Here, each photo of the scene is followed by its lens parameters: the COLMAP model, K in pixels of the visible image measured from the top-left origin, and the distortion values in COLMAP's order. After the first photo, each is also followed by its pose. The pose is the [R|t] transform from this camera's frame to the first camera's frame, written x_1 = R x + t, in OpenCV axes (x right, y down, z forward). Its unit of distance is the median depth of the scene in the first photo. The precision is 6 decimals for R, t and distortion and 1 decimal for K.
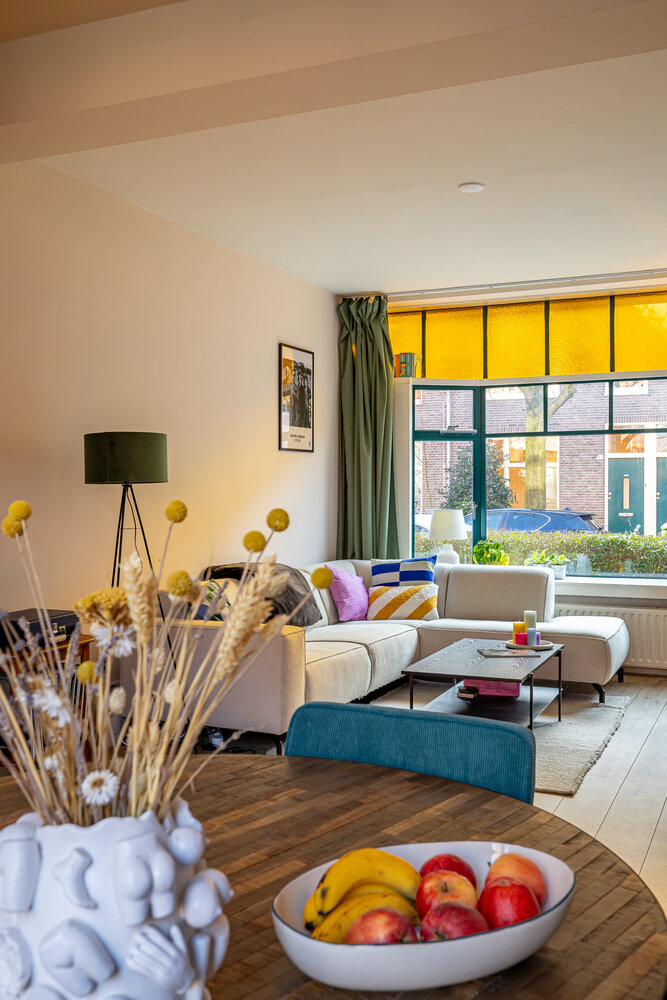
lens RADIAL K [[992.1, 0, 334.7], [0, 992.1, 496.4], [0, 0, 1]] dist [-0.009164, 0.000000]
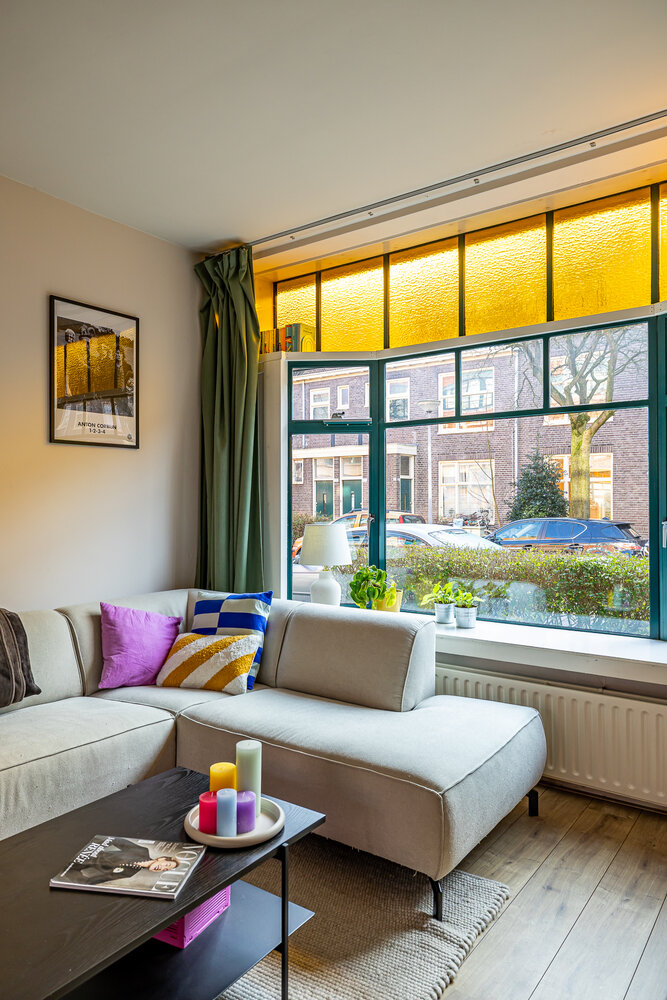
lens RADIAL K [[672.8, 0, 331.3], [0, 672.8, 500.1], [0, 0, 1]] dist [0.000335, 0.003576]
pose [[0.977077, -0.001791, -0.212879, 0.231276], [-0.000252, 0.999954, -0.009566, 0.000209], [0.212886, 0.009401, 0.977032, 0.518709]]
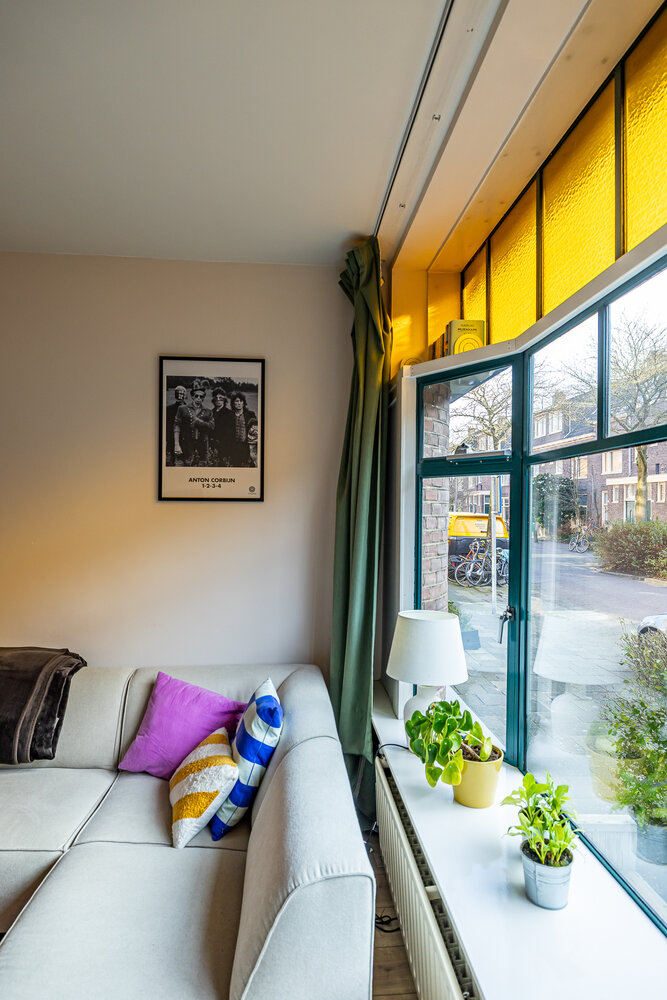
lens RADIAL K [[560.8, 0, 334.5], [0, 560.8, 503.4], [0, 0, 1]] dist [-0.013671, -0.000902]
pose [[0.484751, 0.000617, -0.874652, 0.345255], [-0.017631, 0.999803, -0.009067, -0.039862], [0.874475, 0.019816, 0.484666, 0.841799]]
